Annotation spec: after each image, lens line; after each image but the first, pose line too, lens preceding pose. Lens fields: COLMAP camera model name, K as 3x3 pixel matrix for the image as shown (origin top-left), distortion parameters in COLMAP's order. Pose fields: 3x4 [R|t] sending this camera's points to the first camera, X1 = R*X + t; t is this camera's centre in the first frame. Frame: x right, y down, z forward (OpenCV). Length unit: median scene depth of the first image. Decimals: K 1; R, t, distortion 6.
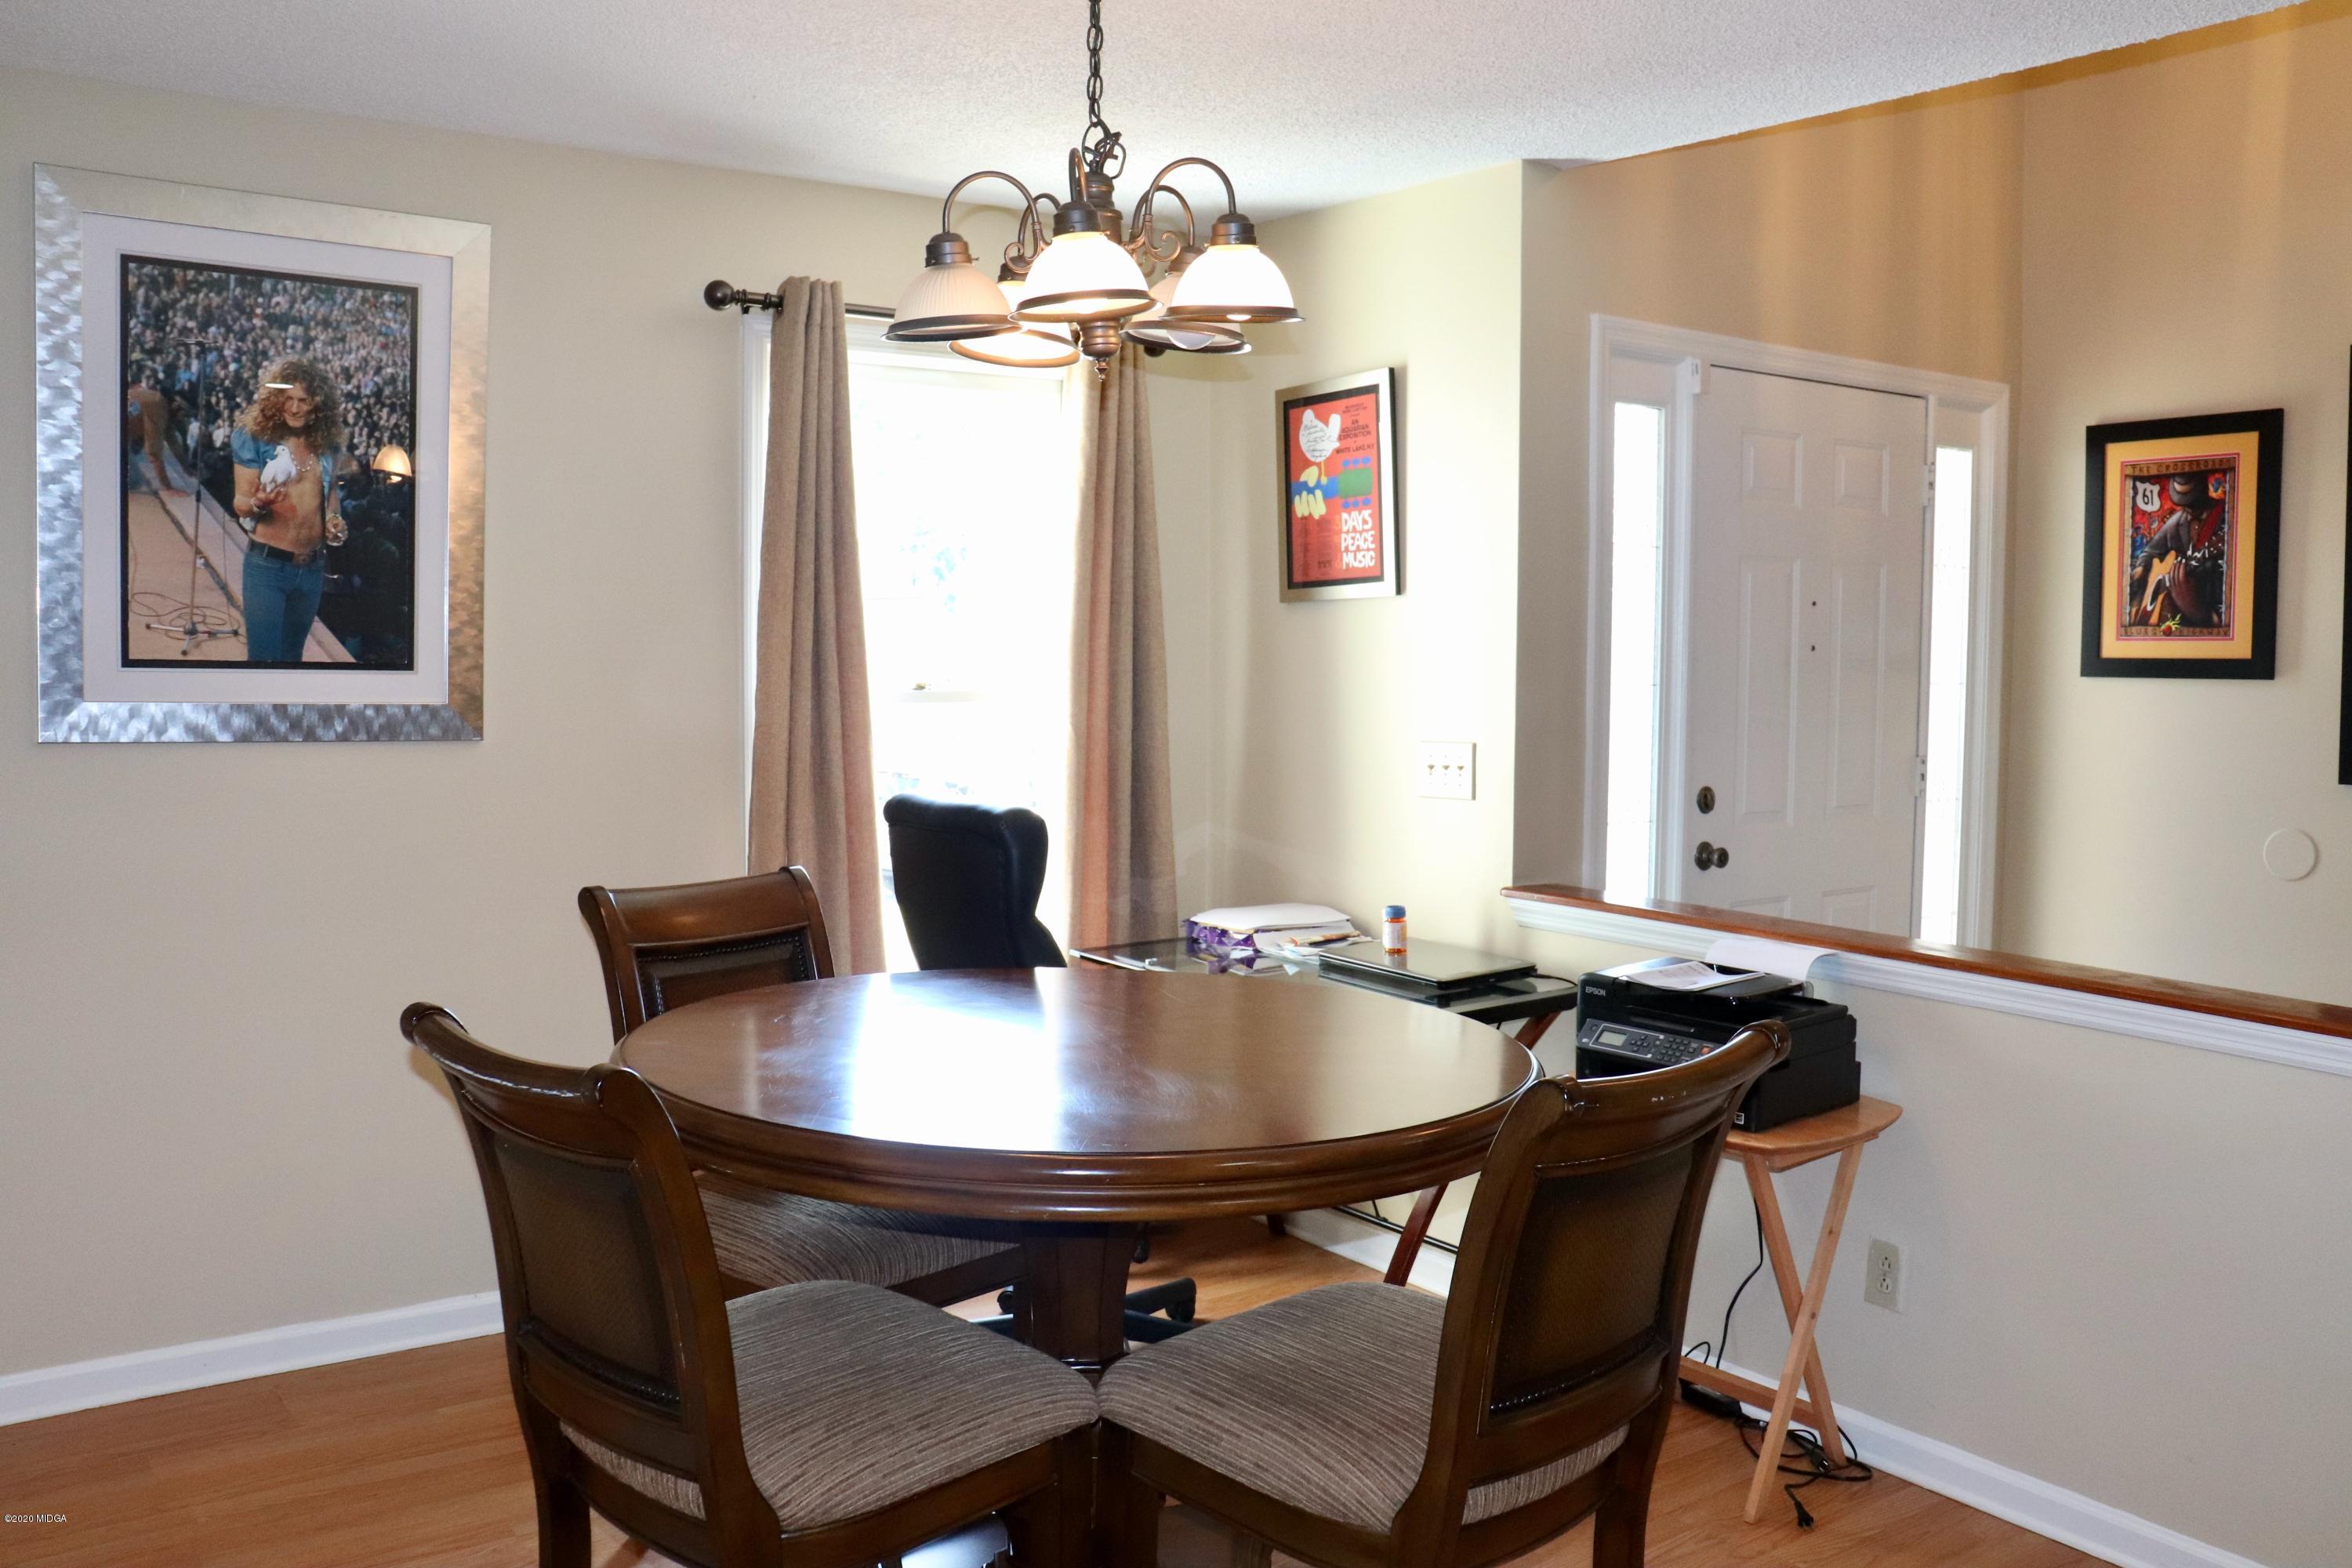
lens RADIAL K [[1988.6, 0, 1176.2], [0, 1988.6, 783.0], [0, 0, 1]] dist [-0.157350, 0.138354]
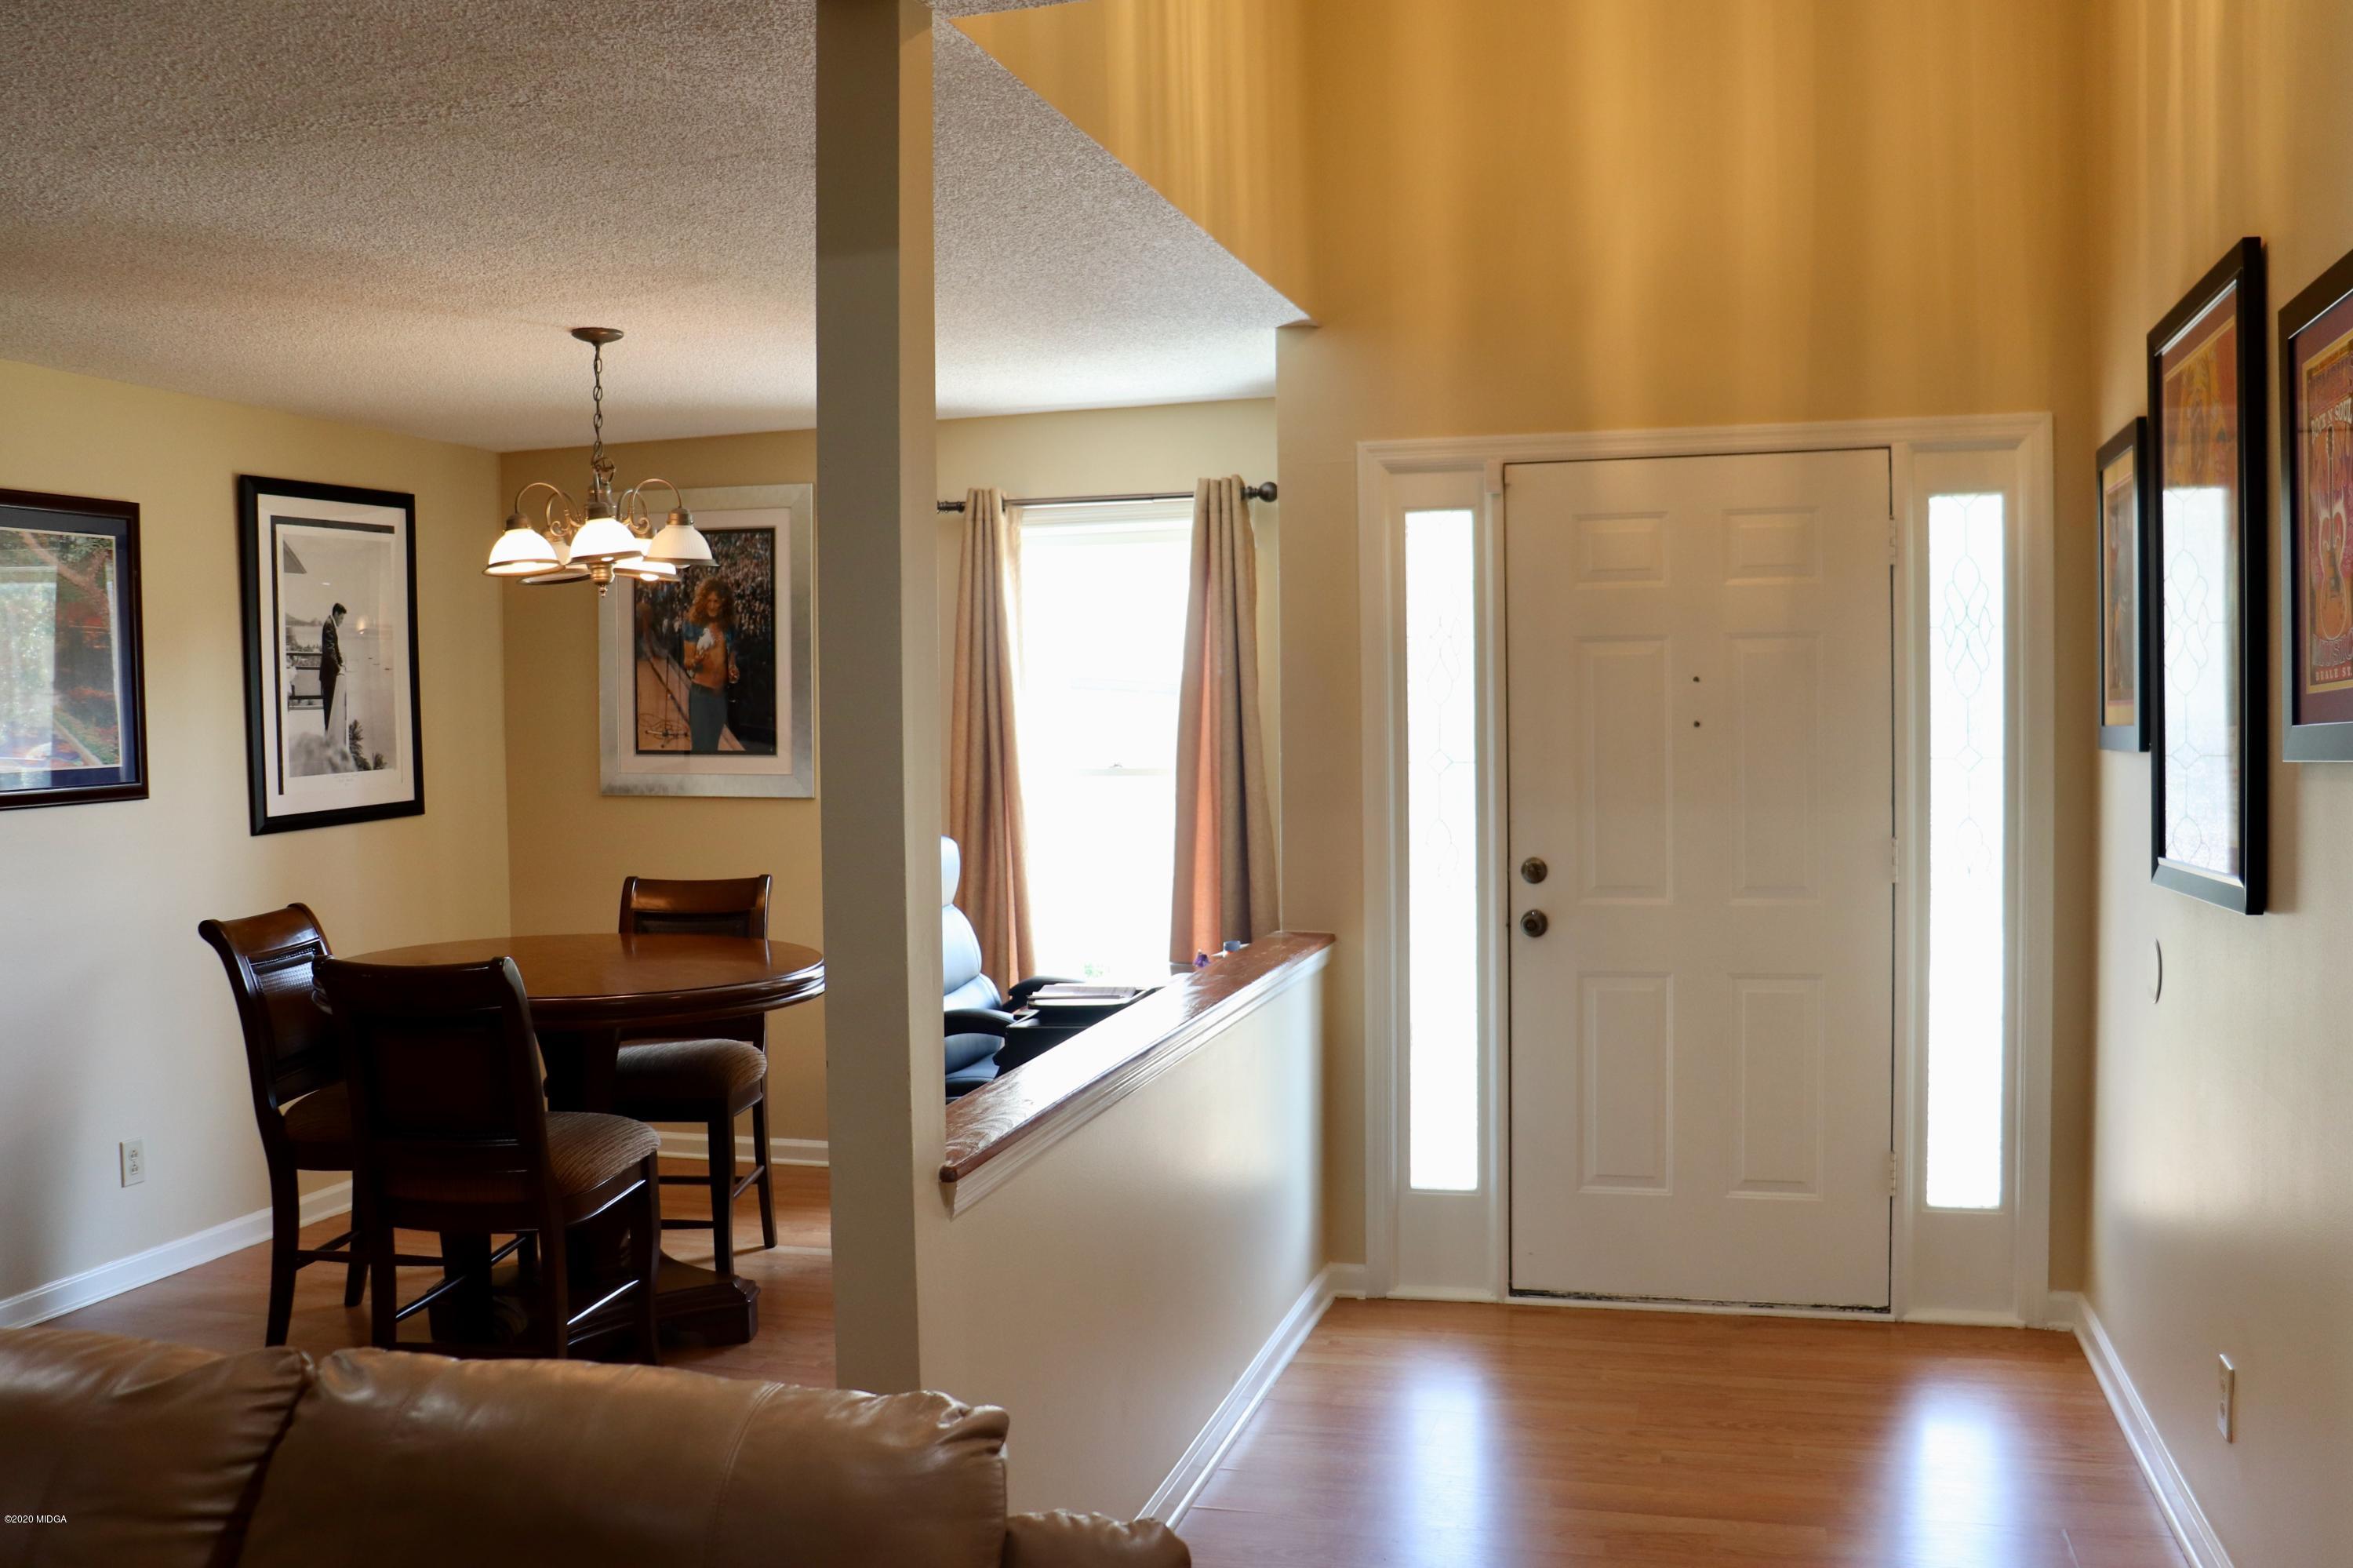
lens RADIAL K [[1989.5, 0, 1176.6], [0, 1989.5, 785.4], [0, 0, 1]] dist [-0.157350, 0.138354]
pose [[0.616048, 0.007671, -0.787671, 1.211195], [-0.034282, 0.999266, -0.017081, -0.015502], [0.786962, 0.037526, 0.615859, 0.235146]]
